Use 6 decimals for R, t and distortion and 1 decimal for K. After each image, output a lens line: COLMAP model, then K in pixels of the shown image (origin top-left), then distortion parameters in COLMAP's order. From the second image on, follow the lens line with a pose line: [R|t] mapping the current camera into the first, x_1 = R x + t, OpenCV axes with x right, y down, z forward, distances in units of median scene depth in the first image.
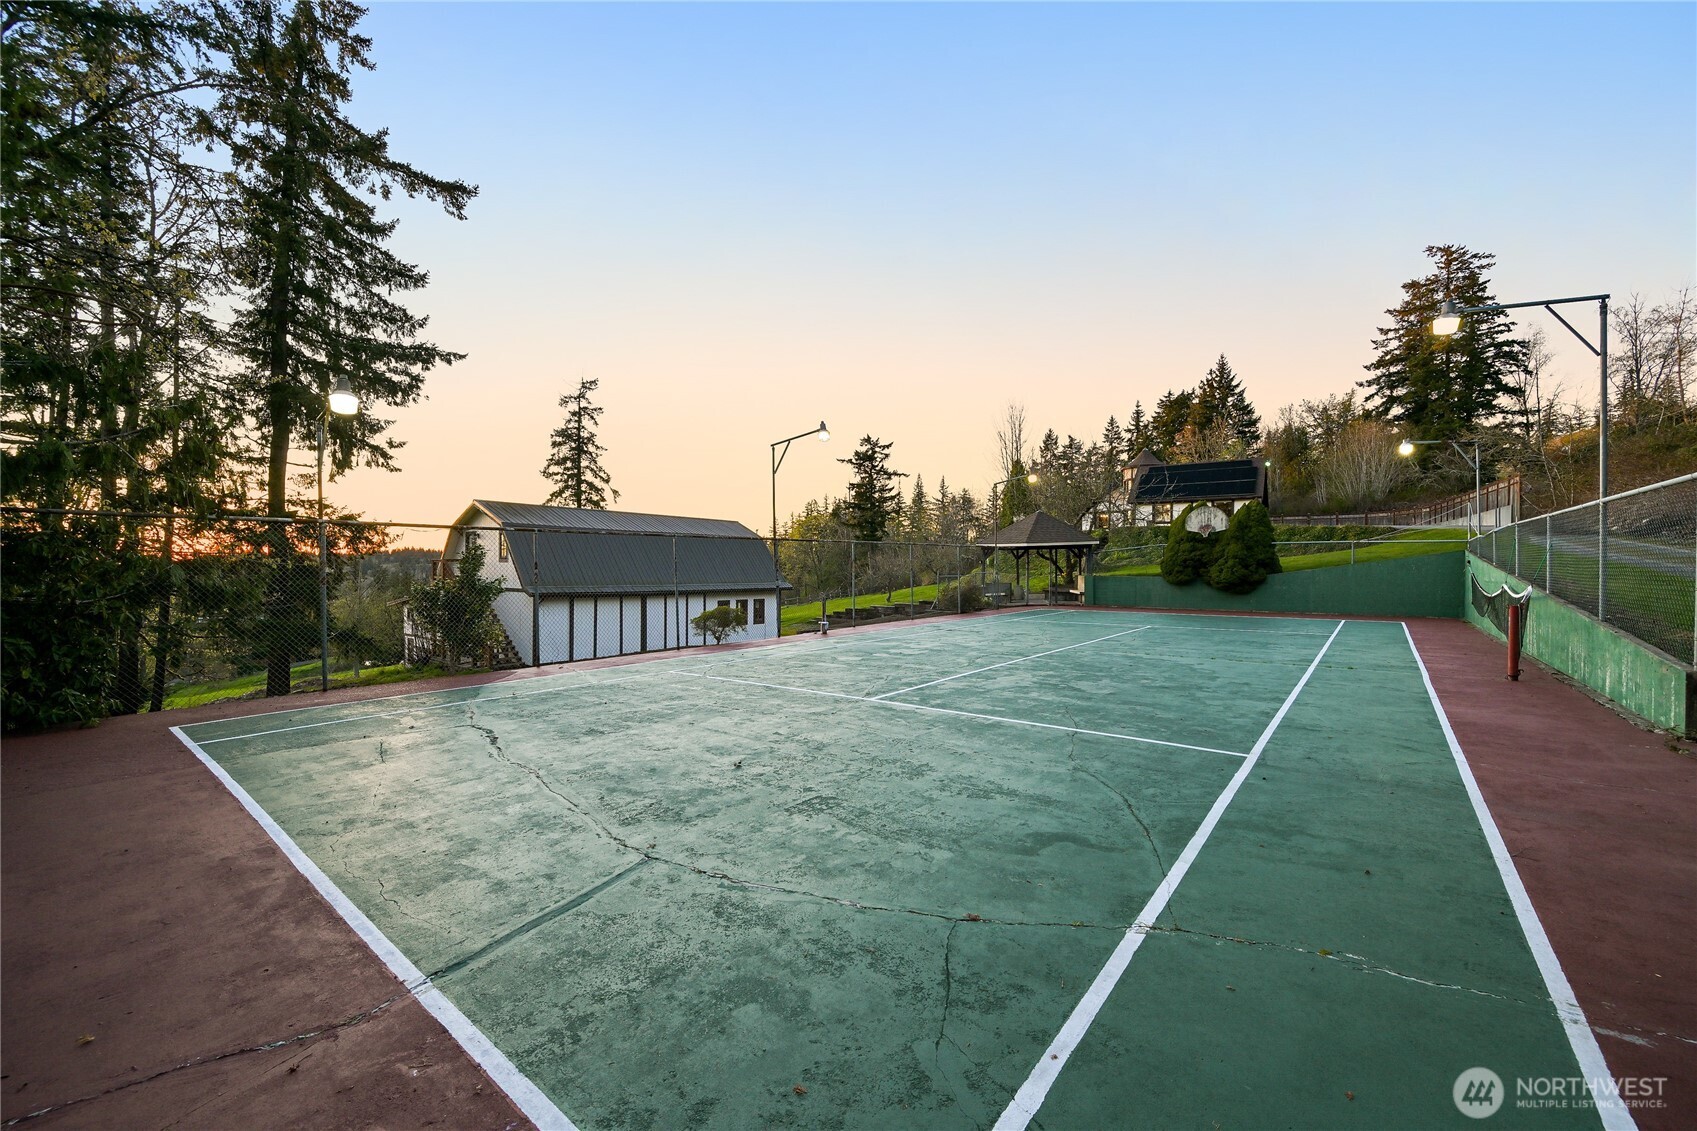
lens RADIAL K [[671.3, 0, 848.5], [0, 671.3, 565.5], [0, 0, 1]] dist [-0.001249, -0.000078]
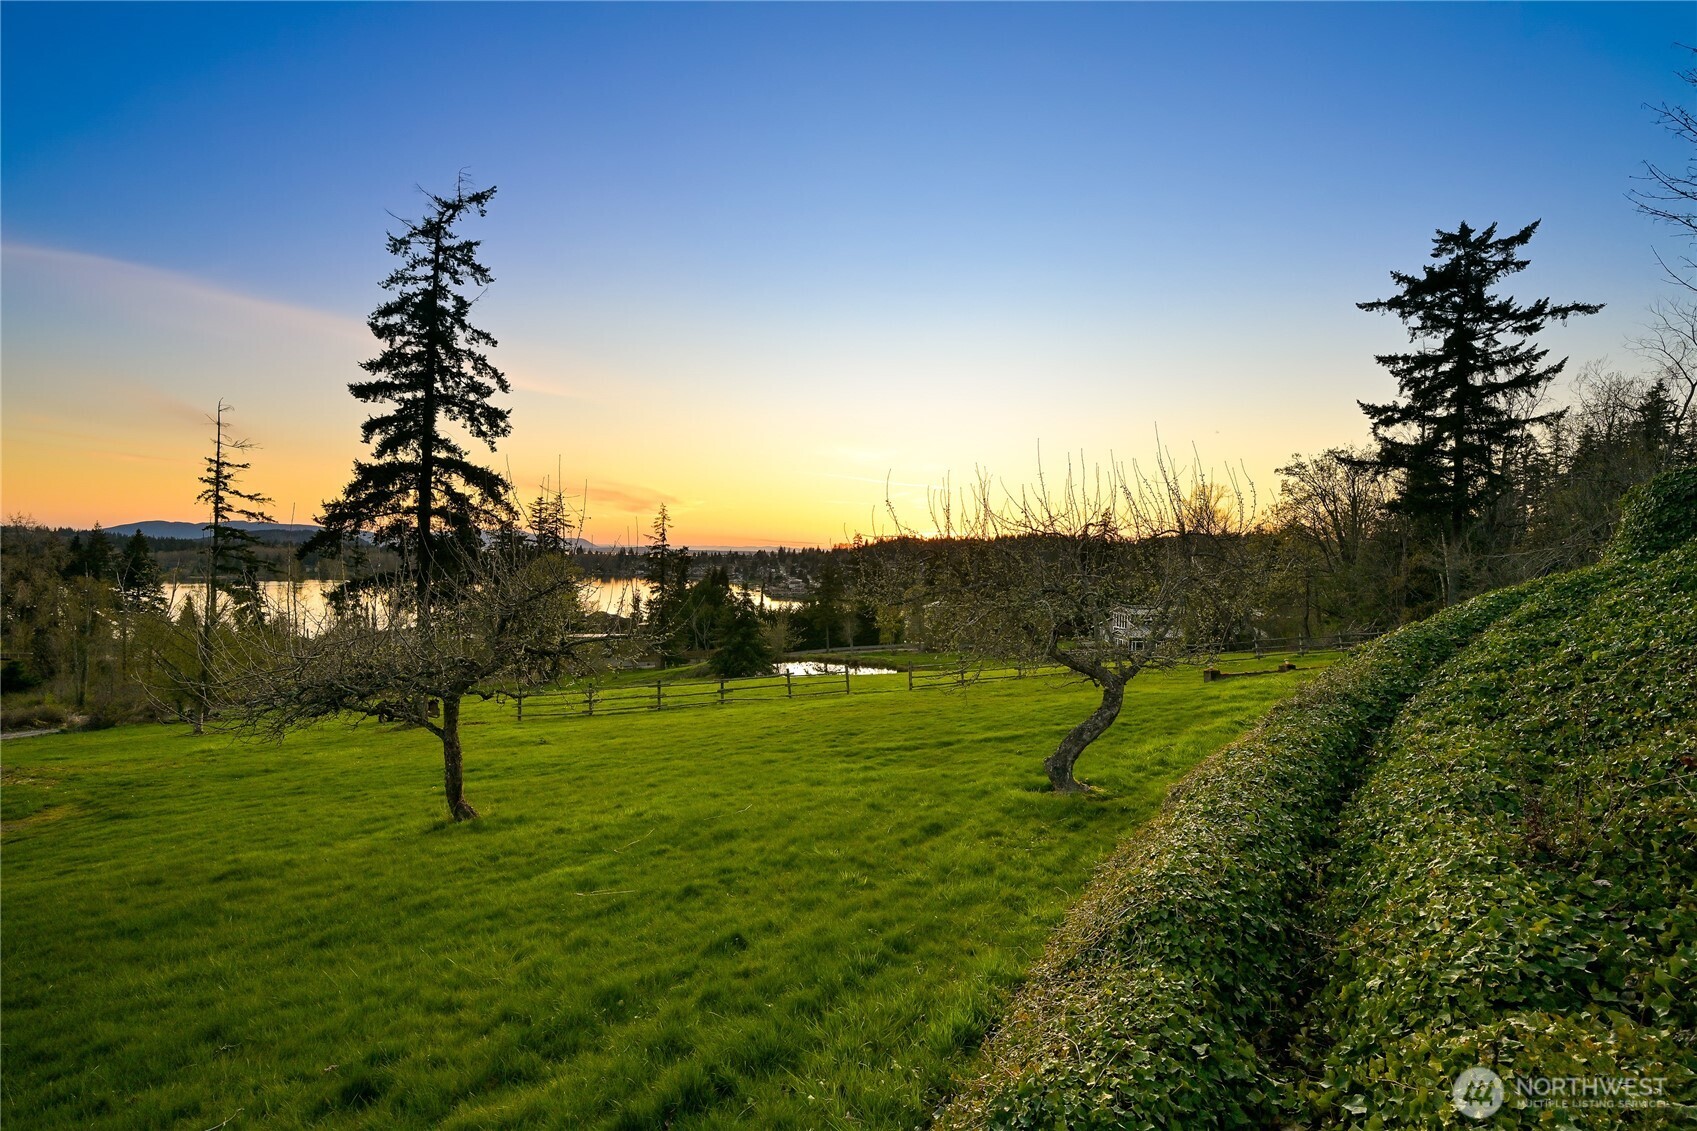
lens RADIAL K [[794.3, 0, 848.5], [0, 794.3, 565.5], [0, 0, 1]] dist [-0.001898, -0.000460]
pose [[0.670024, 0.018515, -0.742108, 0.245347], [-0.007351, 0.999805, 0.018307, -0.014178], [0.742303, -0.006811, 0.670030, 0.817936]]
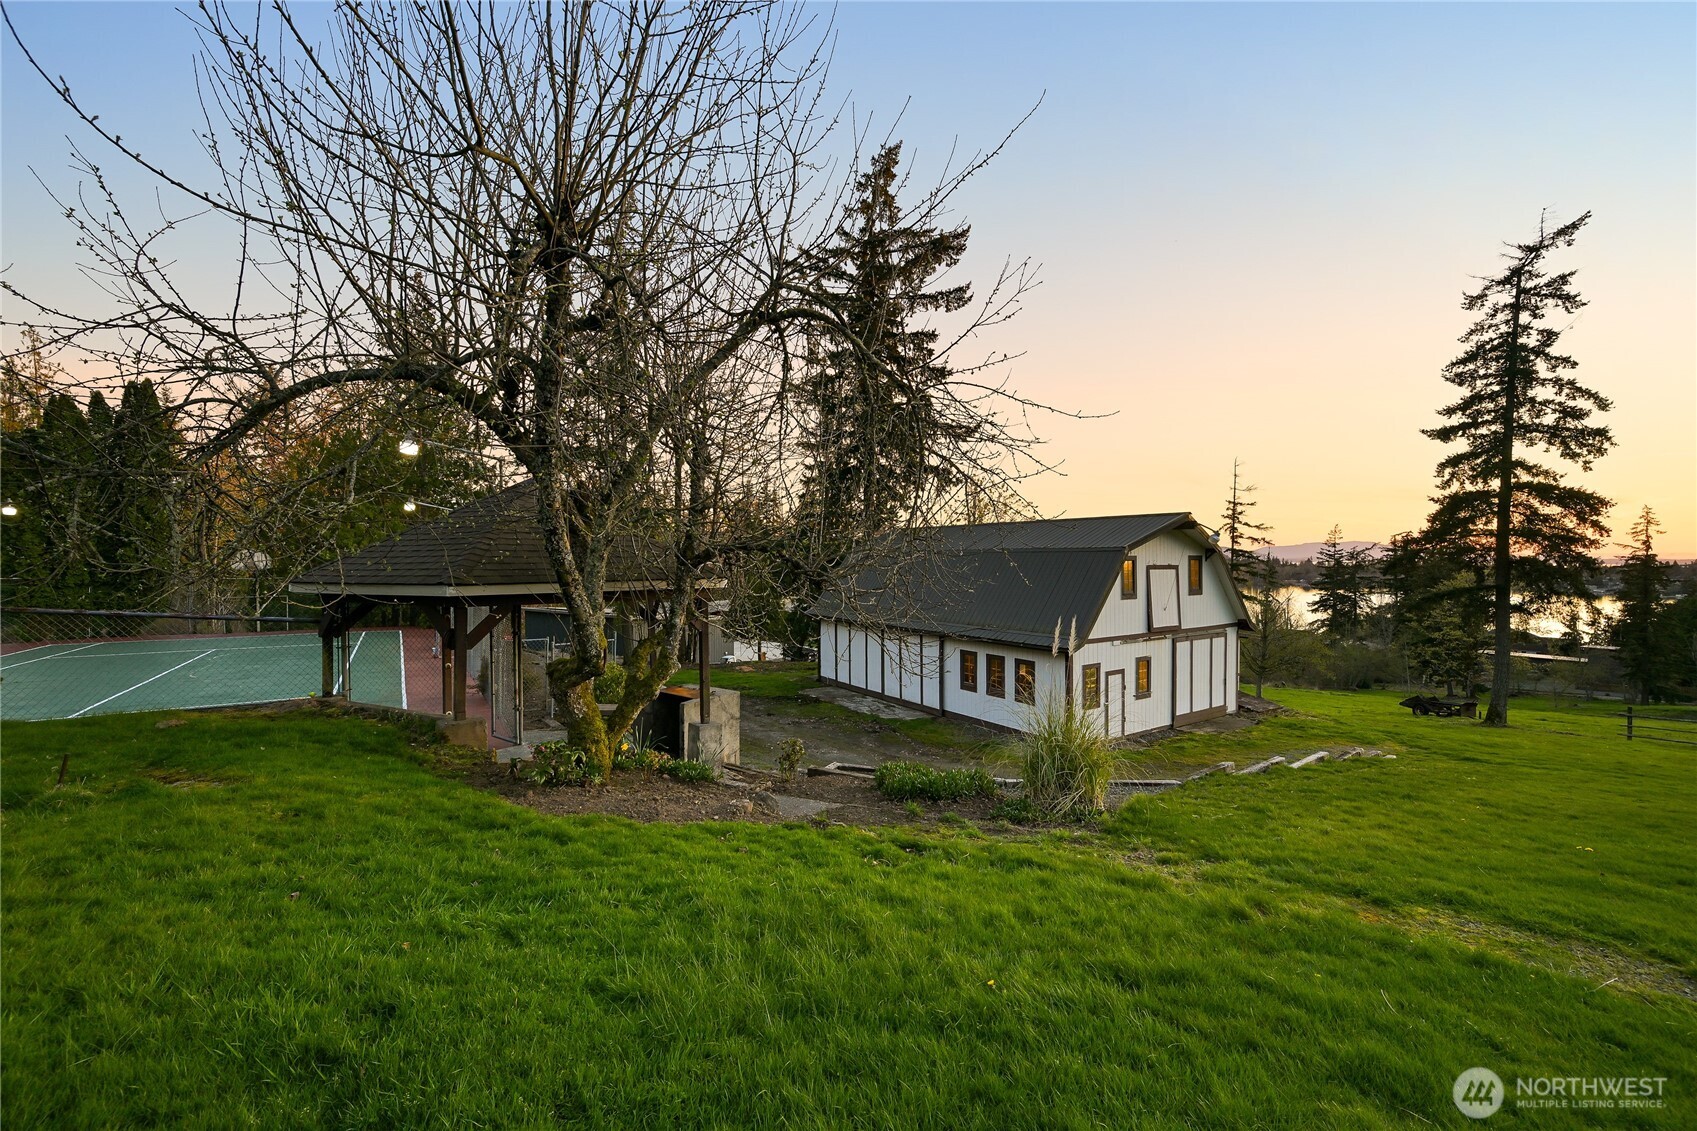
lens RADIAL K [[671.3, 0, 848.5], [0, 671.3, 565.5], [0, 0, 1]] dist [-0.001249, -0.000078]
pose [[-0.277790, 0.007880, -0.960609, 0.273536], [0.006448, 0.999959, 0.006339, -0.021551], [0.960620, -0.004433, -0.277830, 0.617255]]
